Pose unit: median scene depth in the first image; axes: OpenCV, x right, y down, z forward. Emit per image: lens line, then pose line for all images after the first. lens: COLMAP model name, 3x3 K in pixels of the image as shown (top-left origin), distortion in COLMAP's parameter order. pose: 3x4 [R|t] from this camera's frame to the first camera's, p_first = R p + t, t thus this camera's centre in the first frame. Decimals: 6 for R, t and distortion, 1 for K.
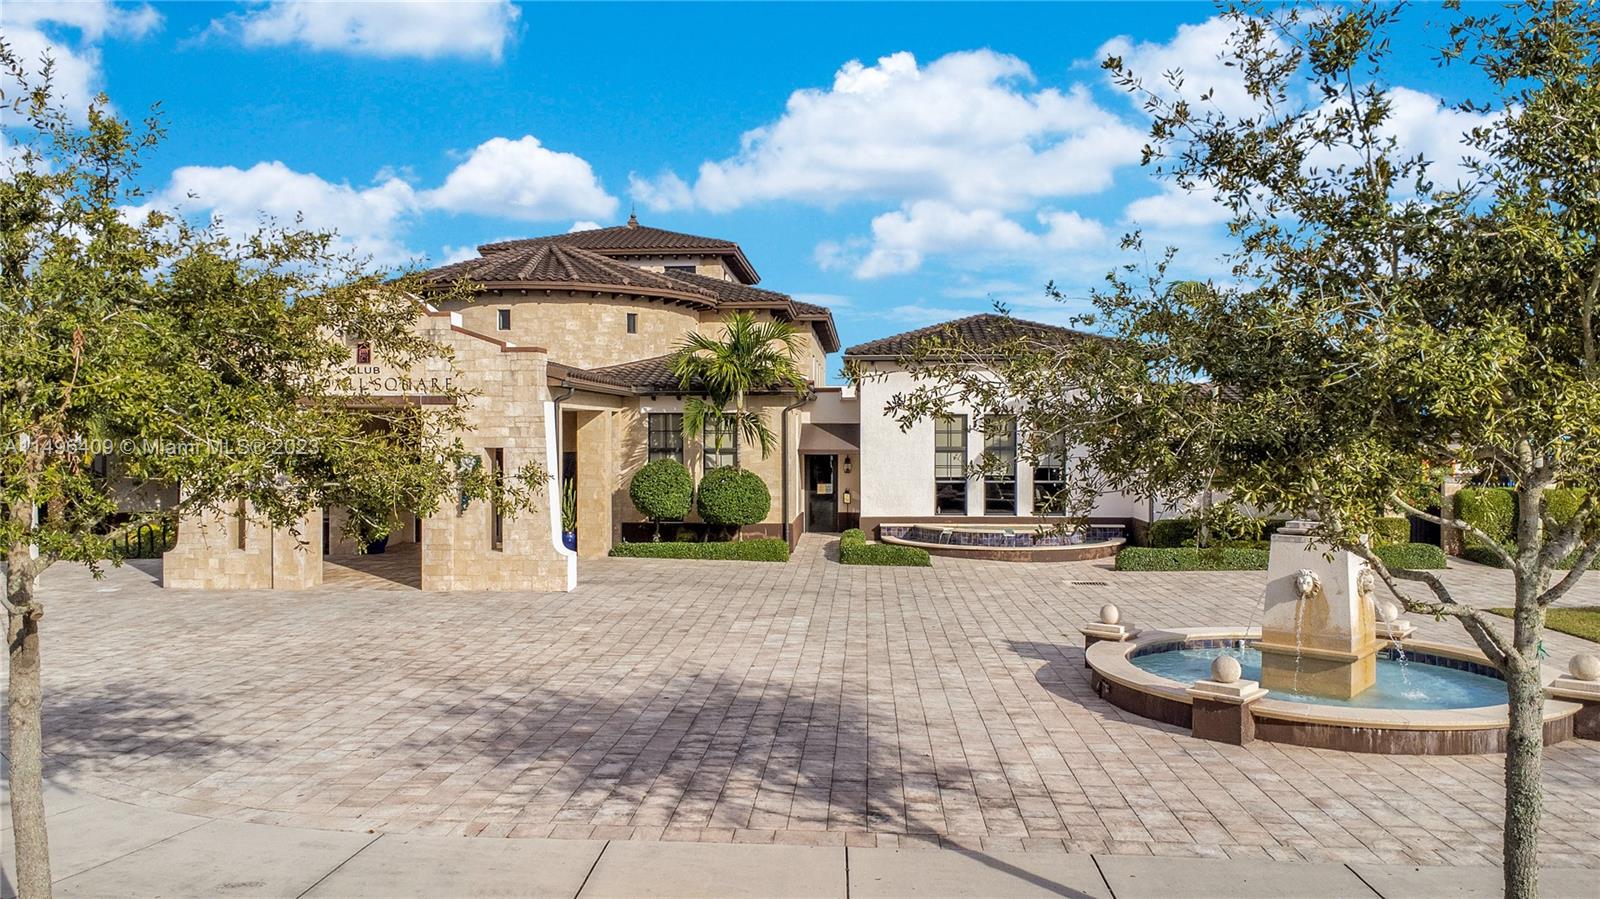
lens RADIAL K [[1165.5, 0, 807.3], [0, 1165.5, 474.2], [0, 0, 1]] dist [0.023571, -0.009559]
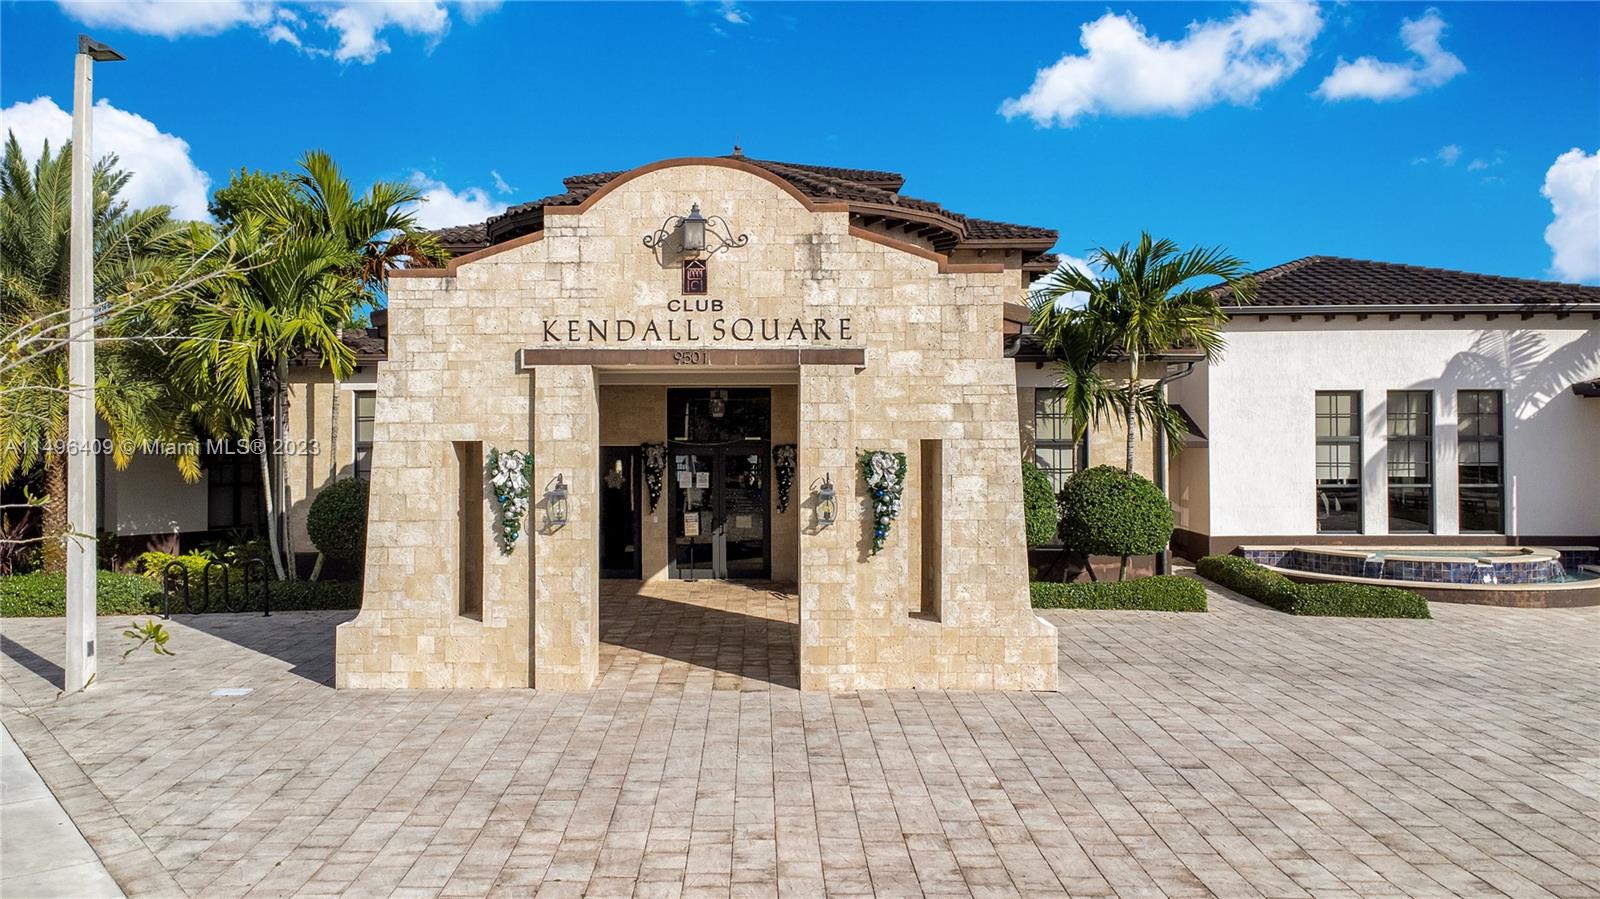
lens RADIAL K [[1244.3, 0, 798.8], [0, 1244.3, 443.0], [0, 0, 1]] dist [0.009561, 0.002812]
pose [[0.999287, -0.003172, 0.037609, -0.350768], [0.003892, 0.999810, -0.019097, -0.009578], [-0.037542, 0.019229, 0.999110, 0.389243]]
